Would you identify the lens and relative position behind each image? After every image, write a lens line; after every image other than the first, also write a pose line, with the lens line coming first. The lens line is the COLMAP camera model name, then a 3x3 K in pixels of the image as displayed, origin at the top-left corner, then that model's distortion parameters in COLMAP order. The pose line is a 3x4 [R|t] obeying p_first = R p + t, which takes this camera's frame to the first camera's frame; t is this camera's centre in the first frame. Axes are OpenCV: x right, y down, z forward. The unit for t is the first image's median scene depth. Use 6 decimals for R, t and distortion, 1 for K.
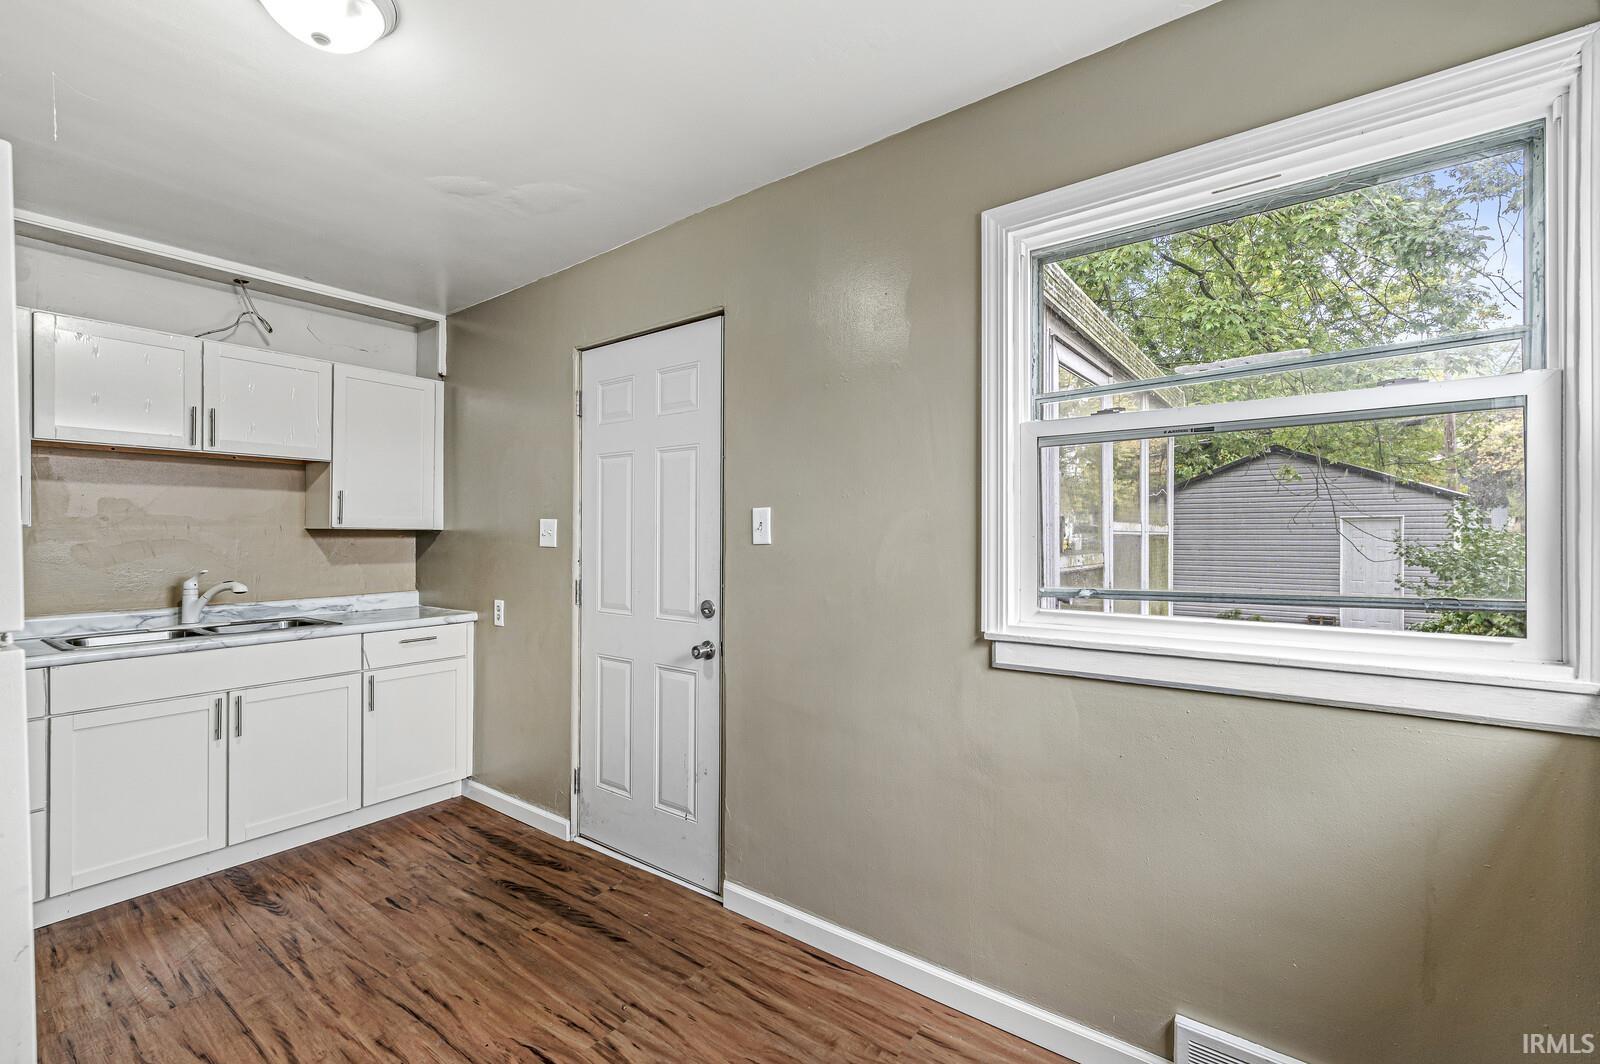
lens RADIAL K [[693.9, 0, 798.5], [0, 693.9, 535.1], [0, 0, 1]] dist [0.002388, -0.000556]
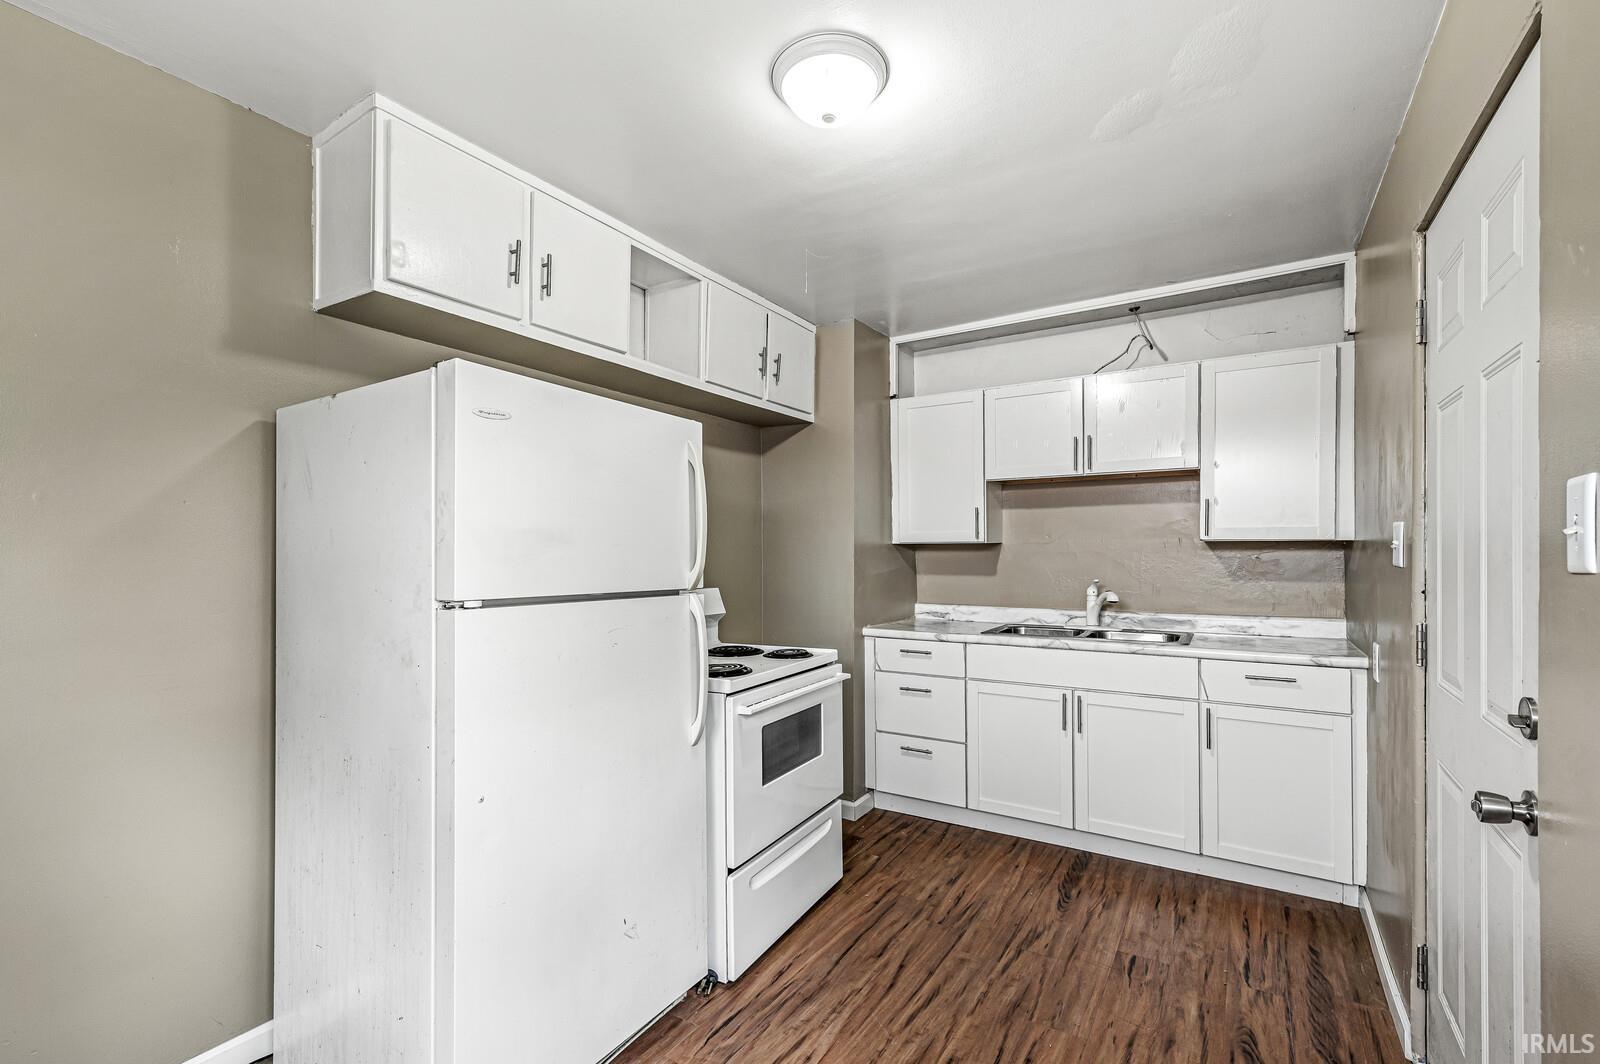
lens RADIAL K [[693.9, 0, 798.4], [0, 693.9, 542.9], [0, 0, 1]] dist [0.002388, -0.000556]
pose [[0.075846, -0.006903, -0.997096, 0.247865], [0.007335, 0.999953, -0.006365, -0.005692], [0.997093, -0.006831, 0.075893, 0.466683]]
